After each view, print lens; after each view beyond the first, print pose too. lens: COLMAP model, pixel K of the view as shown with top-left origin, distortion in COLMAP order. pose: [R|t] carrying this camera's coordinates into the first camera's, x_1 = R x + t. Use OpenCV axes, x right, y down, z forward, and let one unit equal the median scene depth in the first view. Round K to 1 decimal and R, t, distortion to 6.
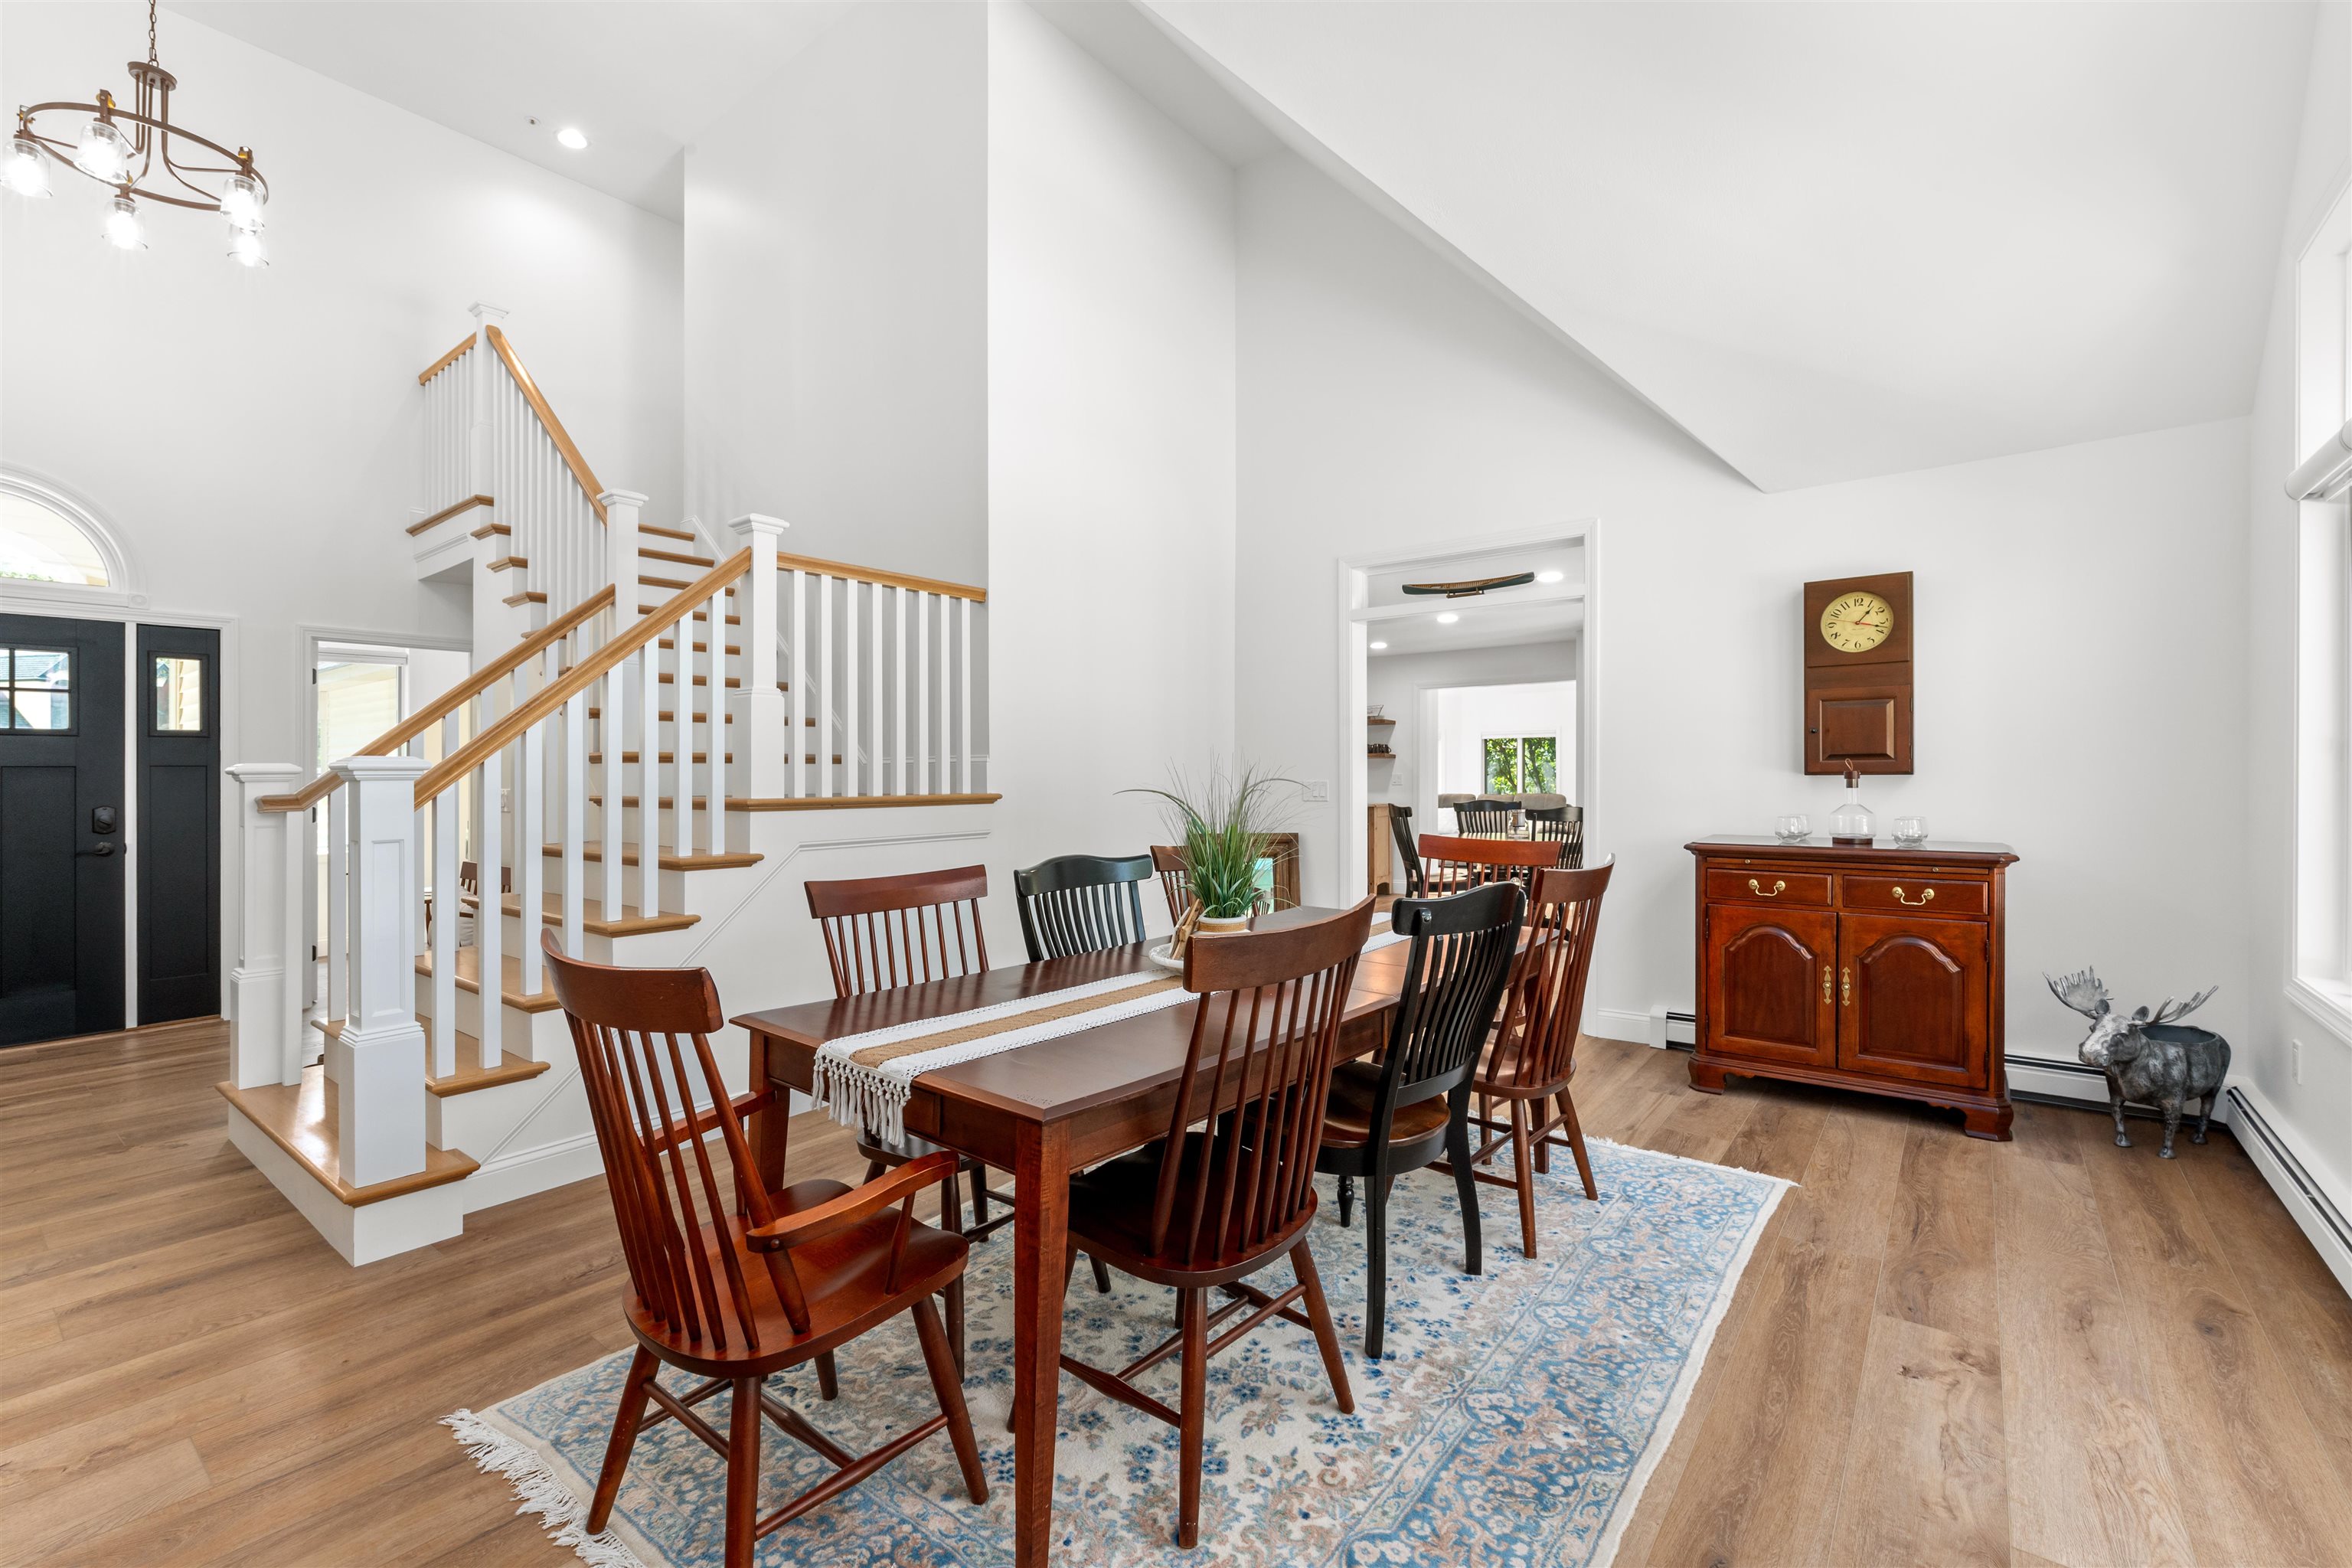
lens RADIAL K [[1026.4, 0, 1176.0], [0, 1026.4, 784.0], [0, 0, 1]] dist [0.001534, -0.000357]
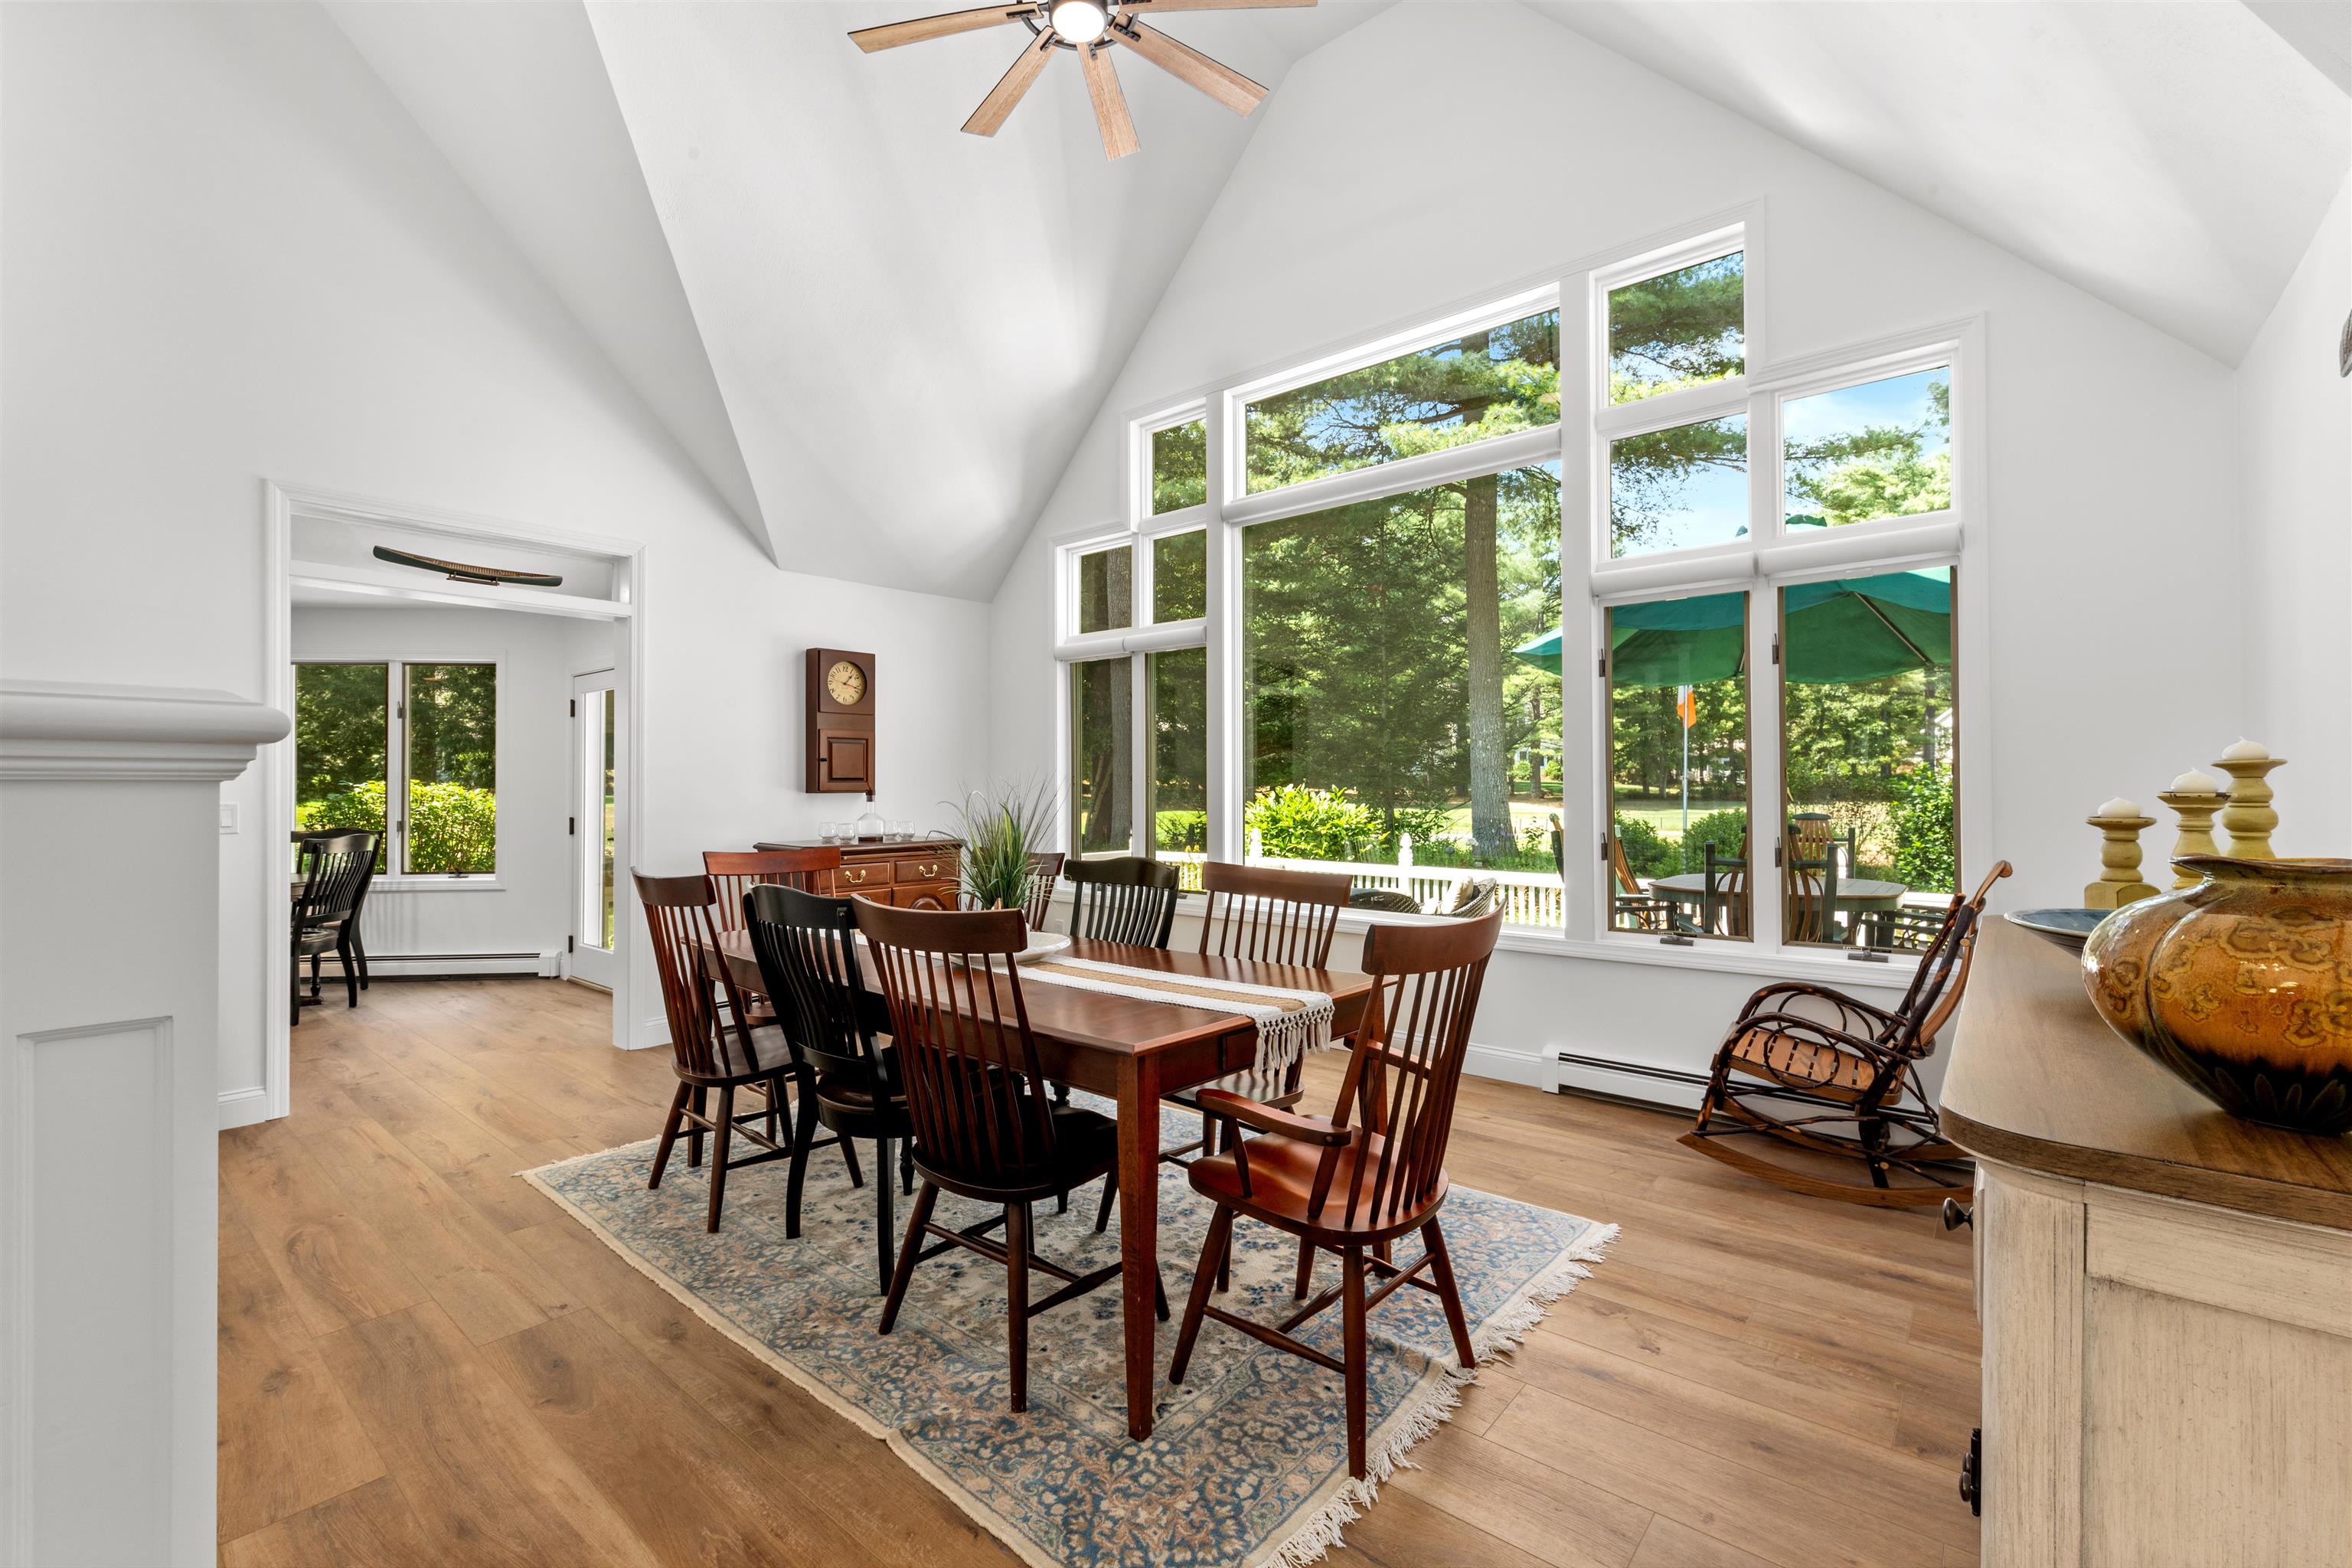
lens RADIAL K [[1026.4, 0, 1176.0], [0, 1026.4, 784.0], [0, 0, 1]] dist [0.001534, -0.000357]
pose [[0.047062, 0.010386, 0.998838, -0.726067], [0.006135, 0.999924, -0.010686, -0.002553], [-0.998873, 0.006630, 0.046994, 0.492595]]
